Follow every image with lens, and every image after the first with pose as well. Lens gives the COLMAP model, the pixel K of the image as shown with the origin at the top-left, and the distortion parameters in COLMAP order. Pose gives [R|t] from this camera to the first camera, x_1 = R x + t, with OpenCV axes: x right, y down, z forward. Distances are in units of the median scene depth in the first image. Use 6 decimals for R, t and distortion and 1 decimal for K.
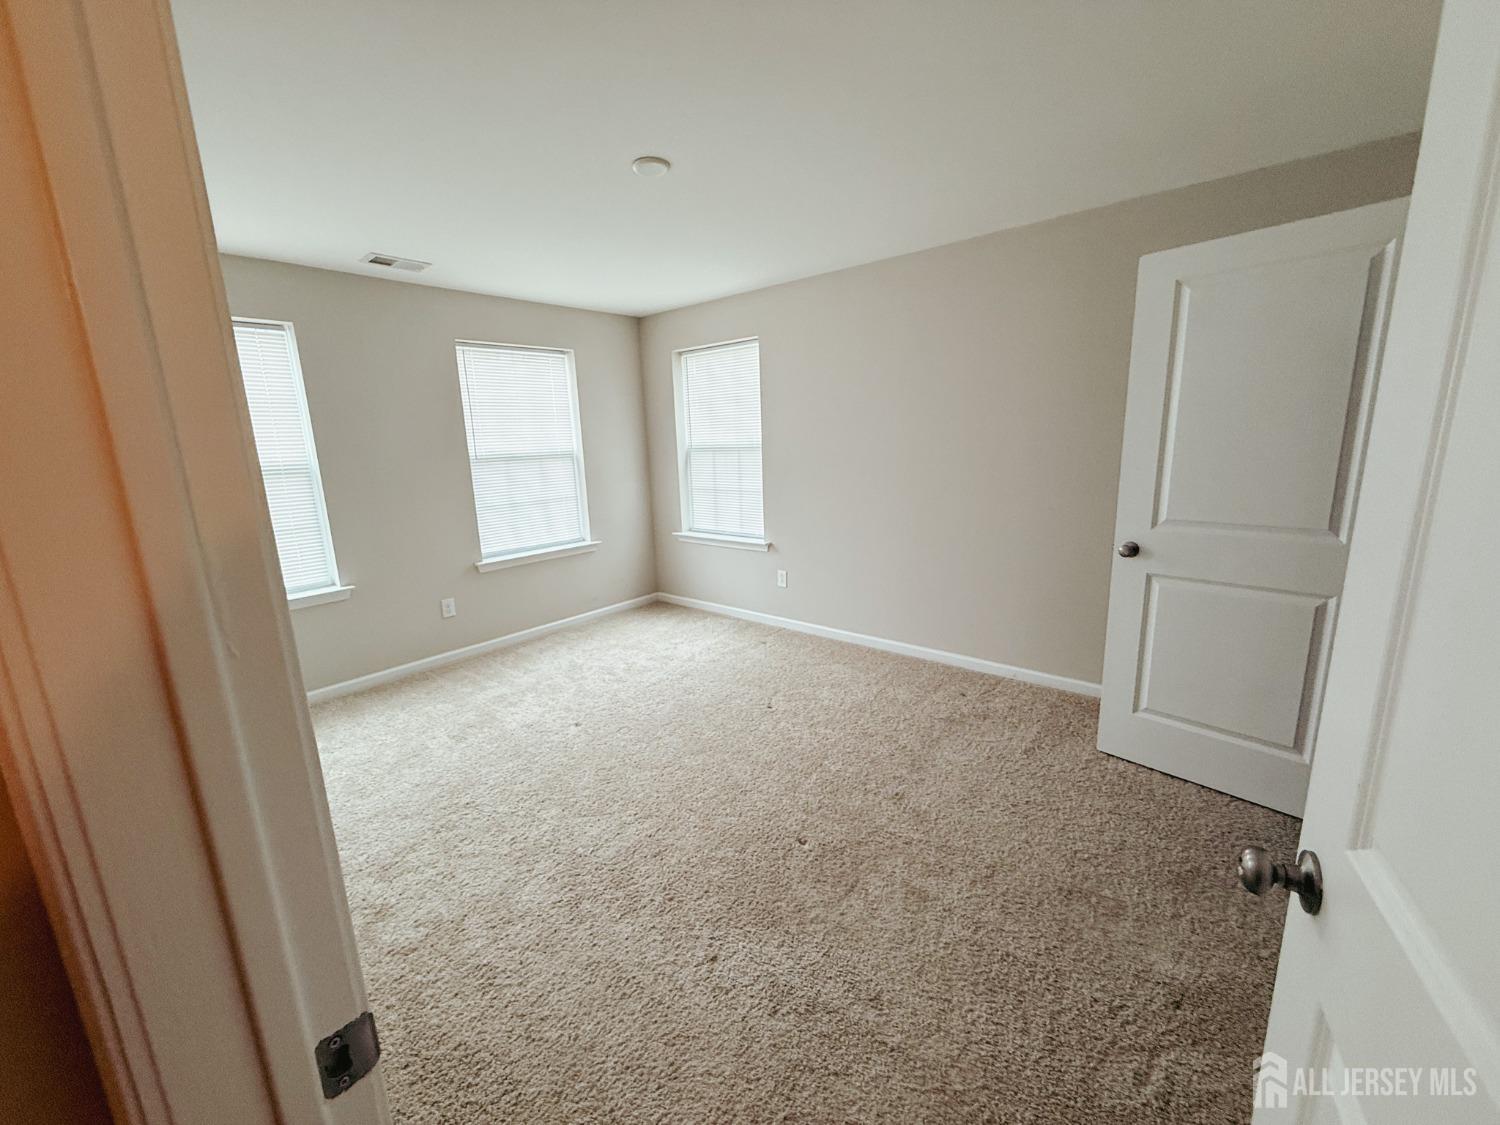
lens RADIAL K [[602.3, 0, 750.6], [0, 602.3, 568.7], [0, 0, 1]] dist [-0.003726, 0.000575]
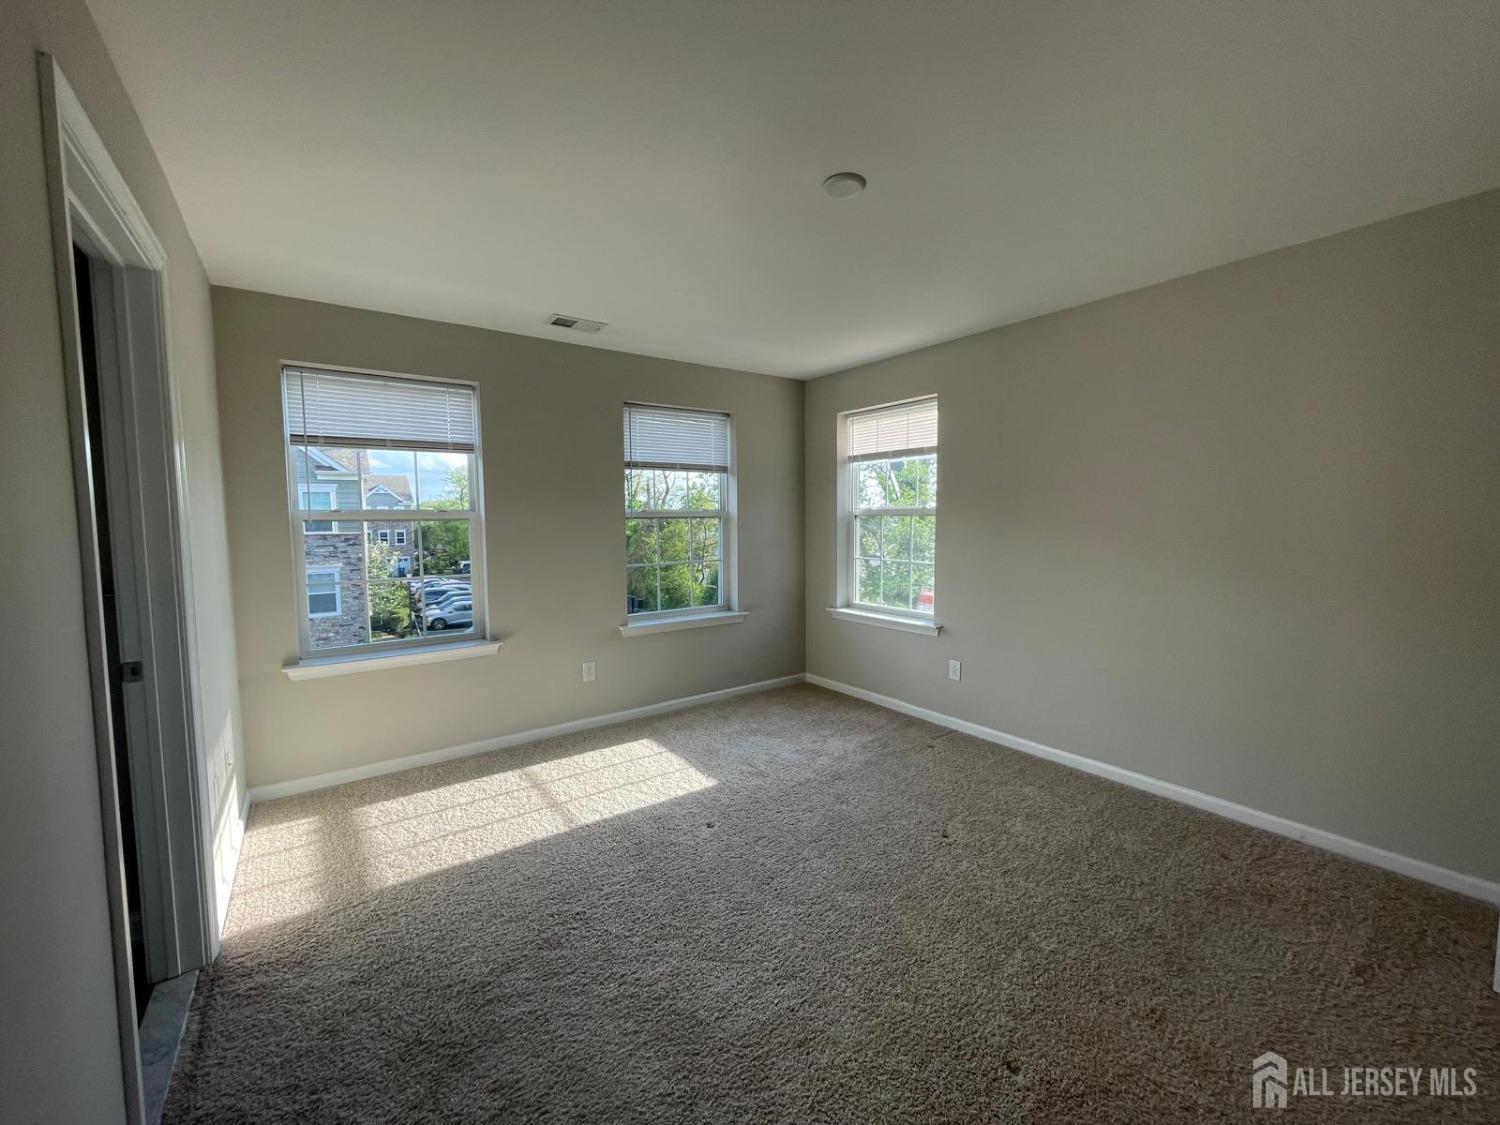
lens RADIAL K [[605.5, 0, 741.1], [0, 605.5, 562.2], [0, 0, 1]] dist [0.000225, 0.000276]
pose [[0.968021, 0.041301, -0.247445, -0.045315], [-0.075264, 0.988731, -0.129409, -0.000929], [0.239312, 0.143894, 0.960221, 0.127061]]
